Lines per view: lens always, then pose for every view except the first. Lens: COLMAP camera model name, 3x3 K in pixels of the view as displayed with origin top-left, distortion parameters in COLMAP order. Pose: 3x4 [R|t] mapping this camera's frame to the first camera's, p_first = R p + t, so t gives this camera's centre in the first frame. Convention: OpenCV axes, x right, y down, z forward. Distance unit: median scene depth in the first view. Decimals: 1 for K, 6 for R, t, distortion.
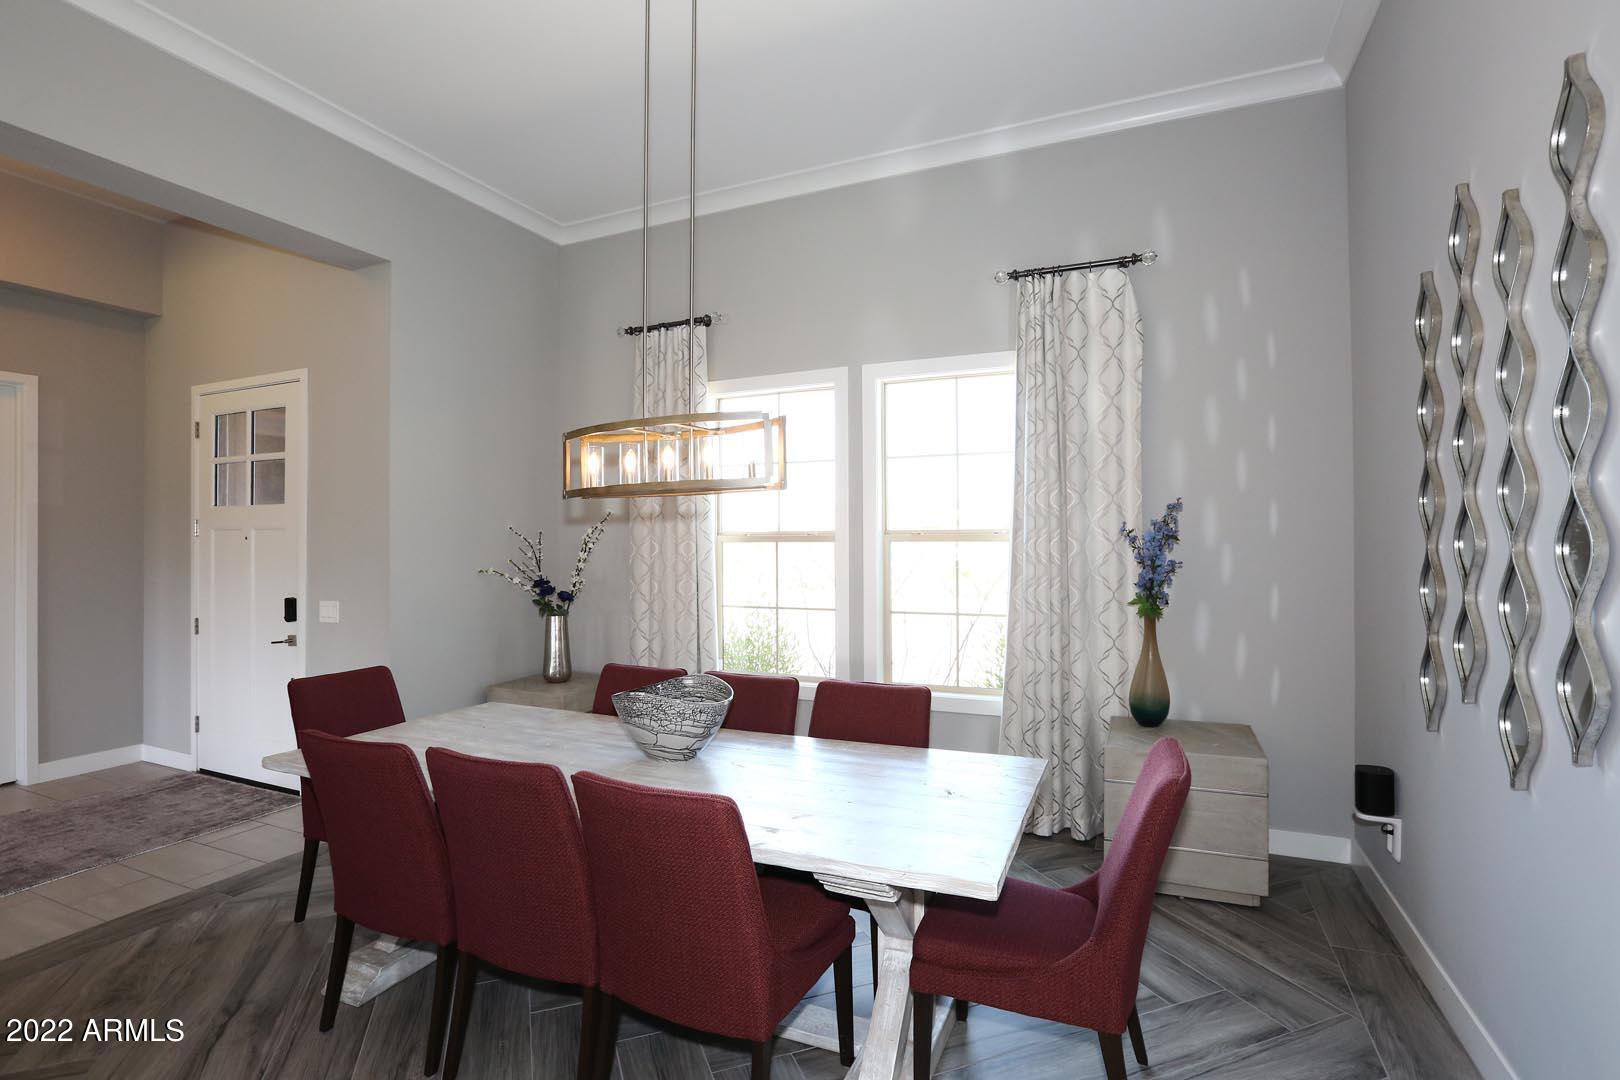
lens RADIAL K [[792.1, 0, 810.0], [0, 792.1, 540.0], [0, 0, 1]] dist [-0.026101, 0.017084]
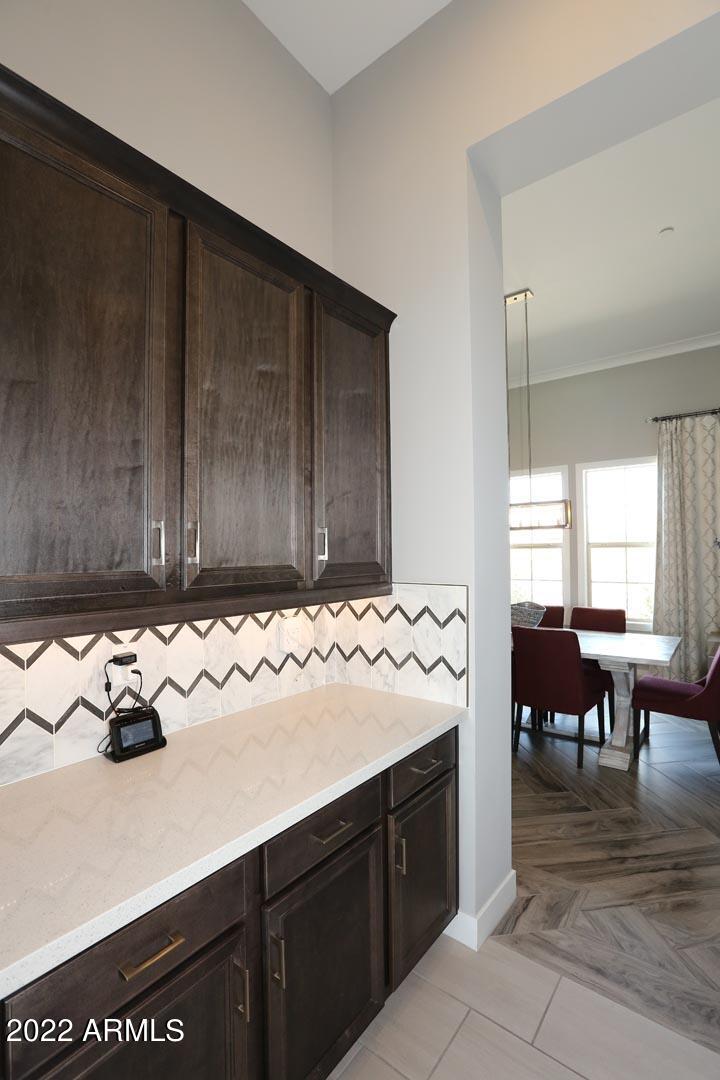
lens RADIAL K [[523.0, 0, 360.0], [0, 523.0, 540.0], [0, 0, 1]] dist [-0.002240, -0.000252]
pose [[0.974491, -0.009560, -0.224221, -0.201787], [0.006424, 0.999871, -0.014711, -0.002653], [0.224333, 0.012895, 0.974427, -0.533406]]
